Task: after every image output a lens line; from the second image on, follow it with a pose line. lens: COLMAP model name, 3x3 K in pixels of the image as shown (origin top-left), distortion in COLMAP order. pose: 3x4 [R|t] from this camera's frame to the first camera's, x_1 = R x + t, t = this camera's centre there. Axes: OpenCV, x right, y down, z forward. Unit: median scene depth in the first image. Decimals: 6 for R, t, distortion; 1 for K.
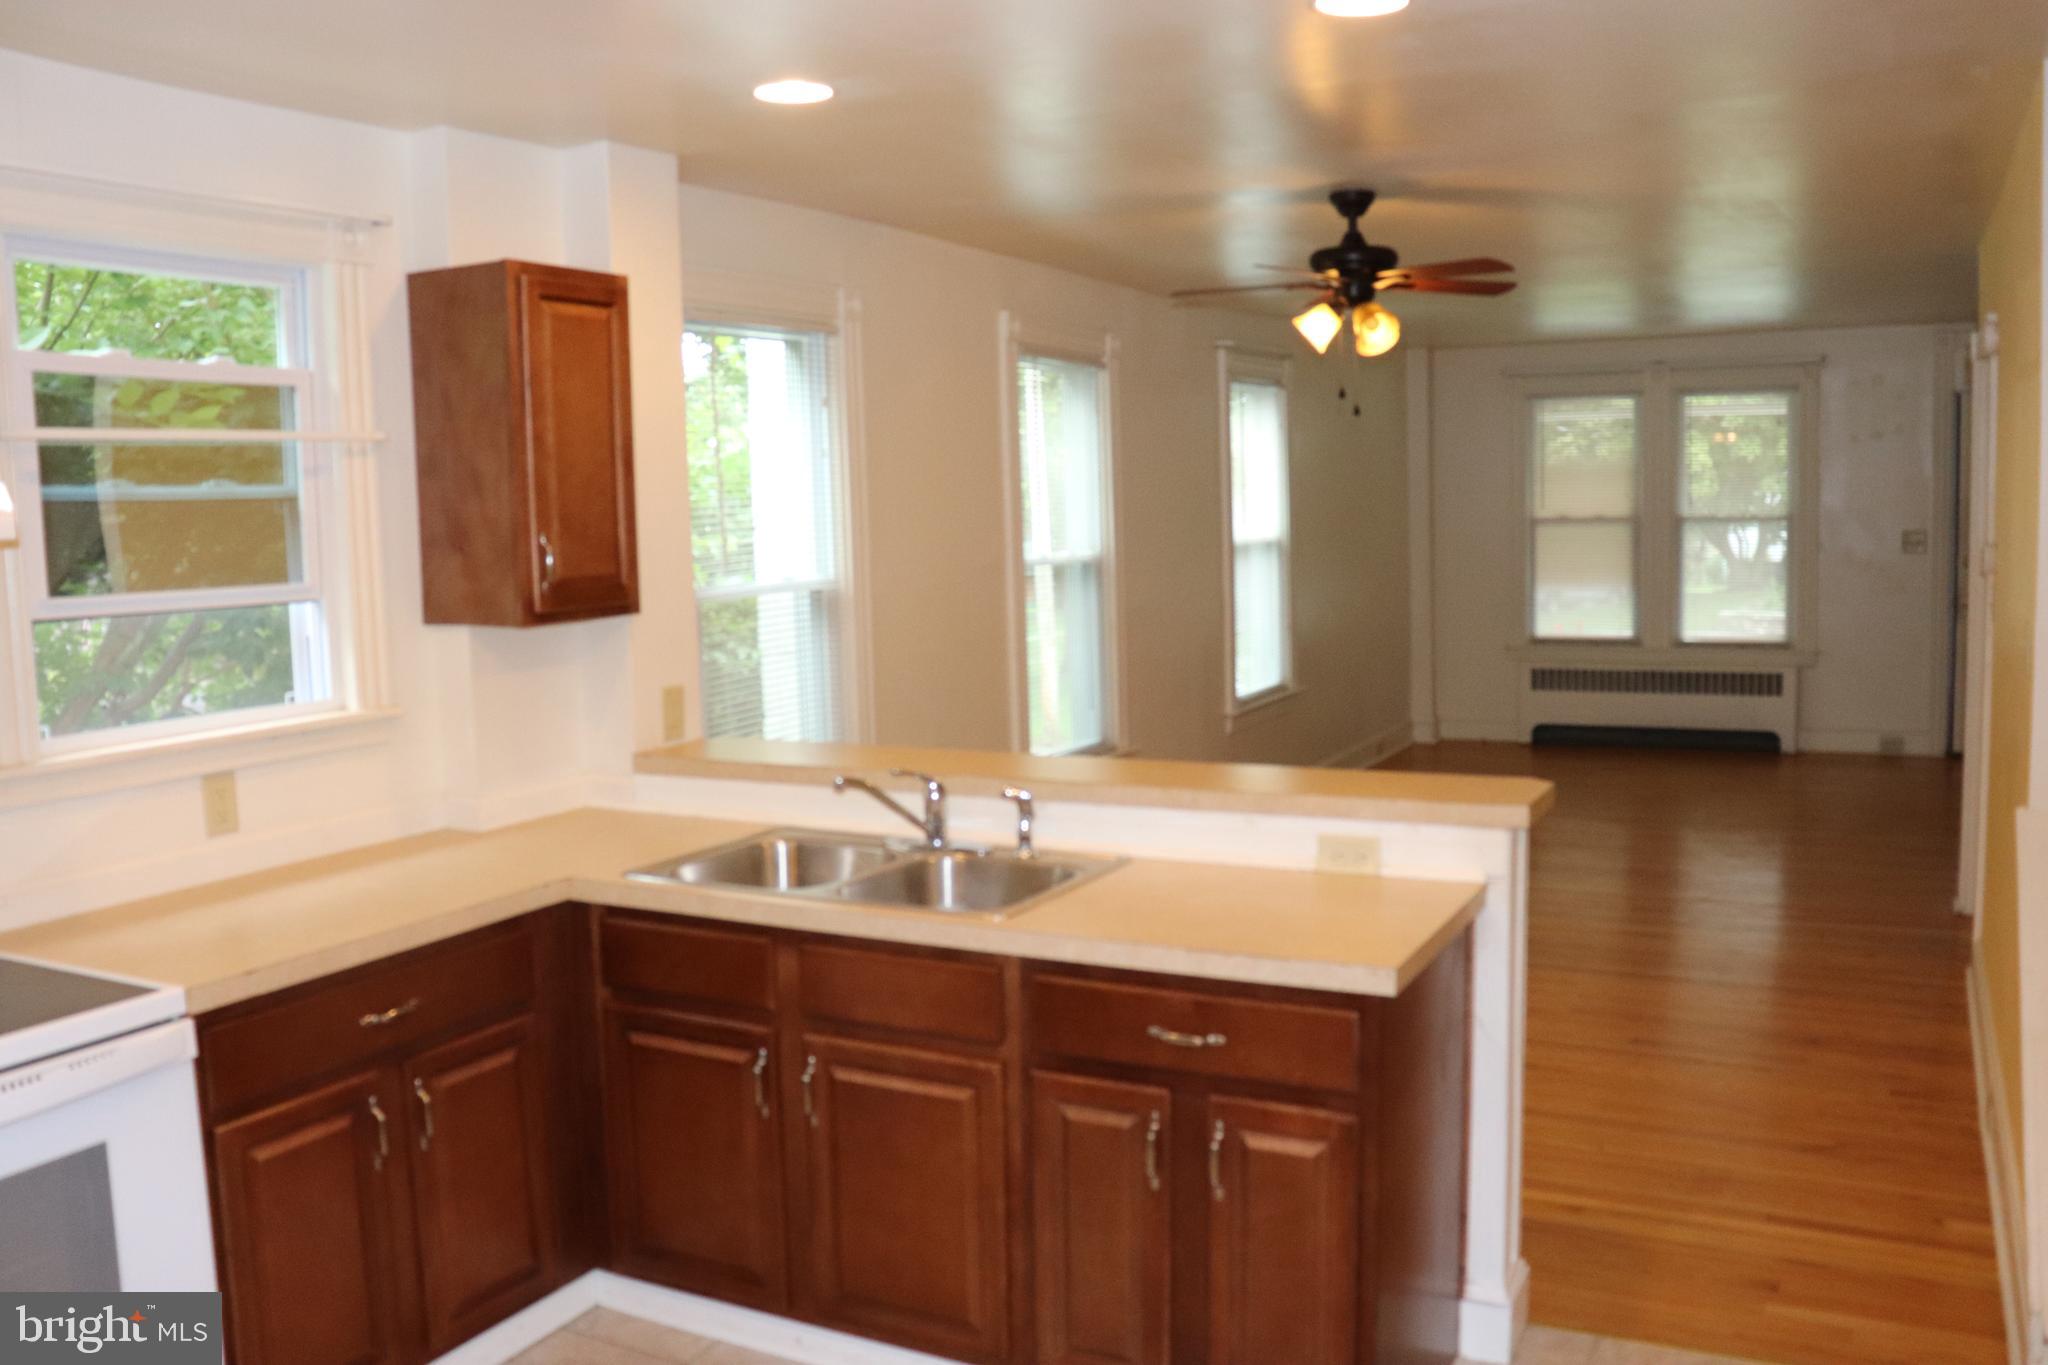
lens RADIAL K [[1703.6, 0, 1017.8], [0, 1703.6, 676.0], [0, 0, 1]] dist [-0.170932, 0.159571]
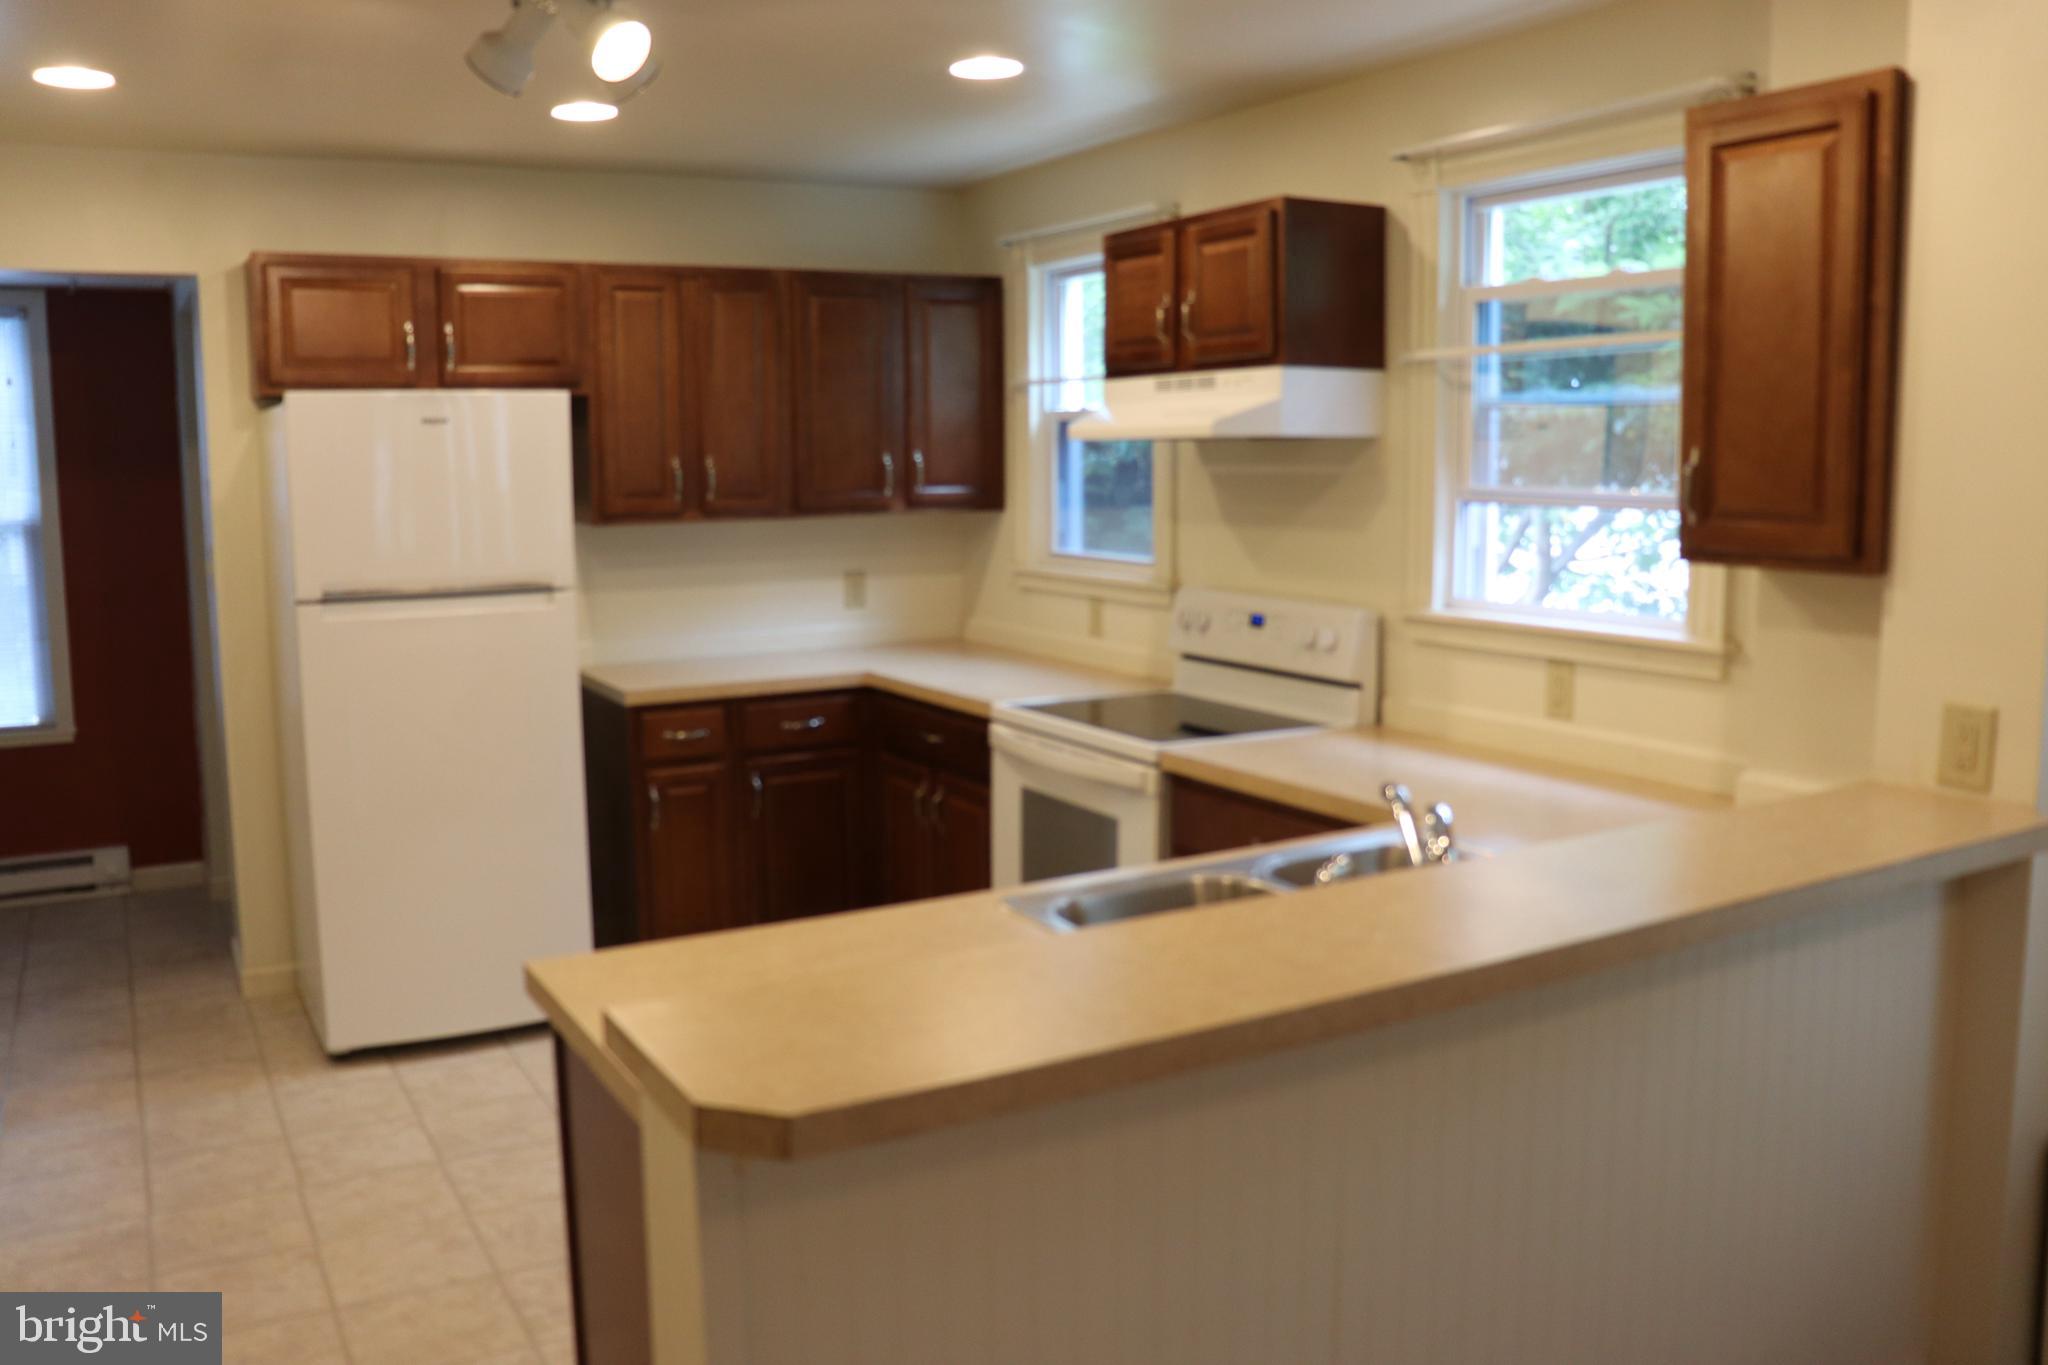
lens RADIAL K [[1703.6, 0, 1017.8], [0, 1703.6, 676.0], [0, 0, 1]] dist [-0.170932, 0.159571]
pose [[-0.544618, 0.143485, -0.826319, 0.327896], [-0.061774, 0.975717, 0.210142, -0.074432], [0.836406, 0.165492, -0.522529, 0.686023]]
